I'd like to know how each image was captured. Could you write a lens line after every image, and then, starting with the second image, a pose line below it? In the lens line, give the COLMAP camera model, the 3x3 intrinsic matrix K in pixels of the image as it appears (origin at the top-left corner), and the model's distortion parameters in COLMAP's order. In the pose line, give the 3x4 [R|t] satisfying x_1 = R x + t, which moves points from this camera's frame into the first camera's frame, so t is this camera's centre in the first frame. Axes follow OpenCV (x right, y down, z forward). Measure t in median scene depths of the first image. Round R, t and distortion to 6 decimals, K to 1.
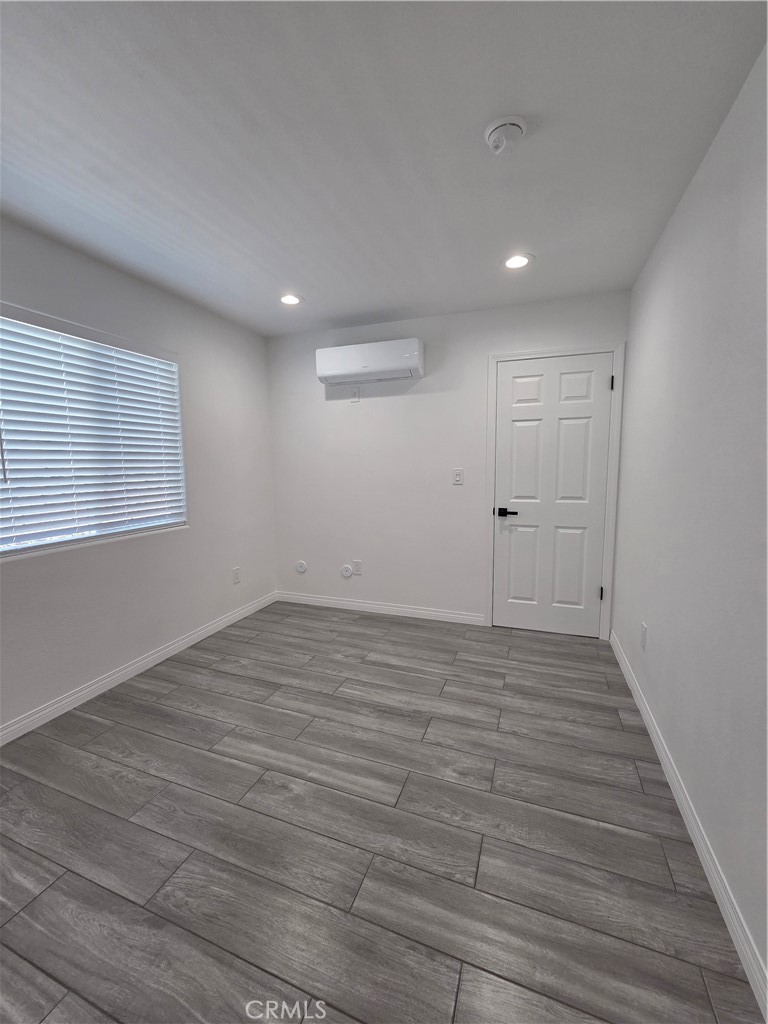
lens RADIAL K [[418.0, 0, 384.0], [0, 418.0, 512.0], [0, 0, 1]] dist [0.000322, -0.000488]
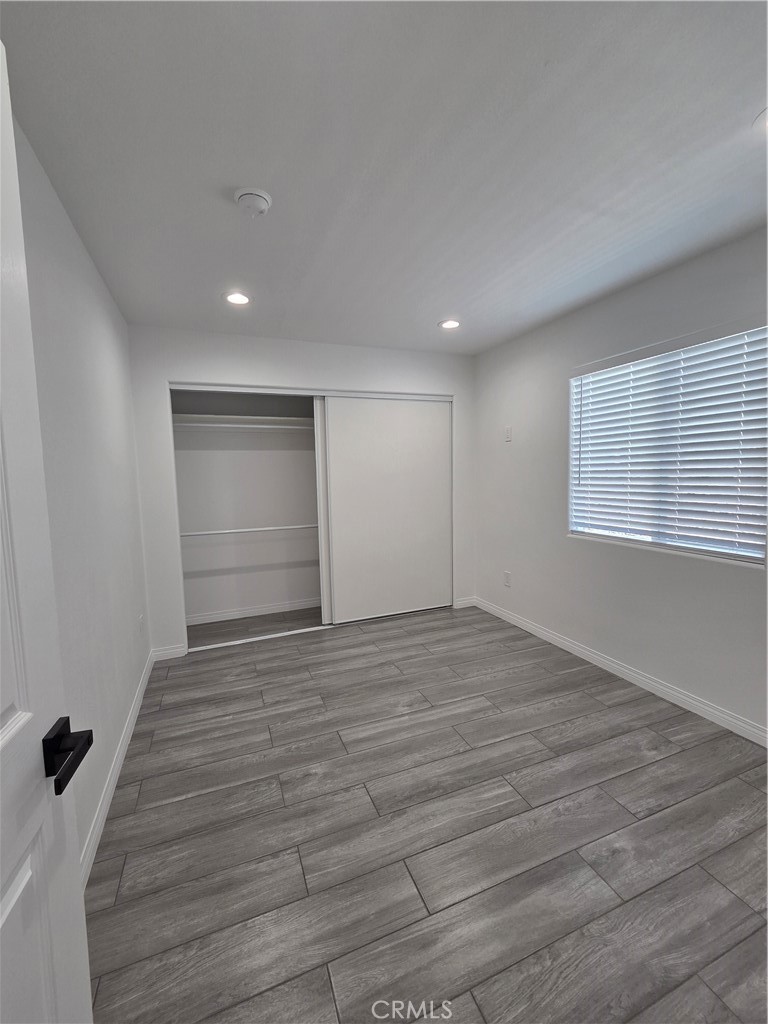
lens RADIAL K [[421.8, 0, 382.4], [0, 421.8, 511.0], [0, 0, 1]] dist [0.001053, -0.000009]
pose [[-0.738890, 0.087817, -0.668079, 0.623122], [-0.049115, 0.981815, 0.183377, -0.219132], [0.672034, 0.168308, -0.721140, 1.575368]]
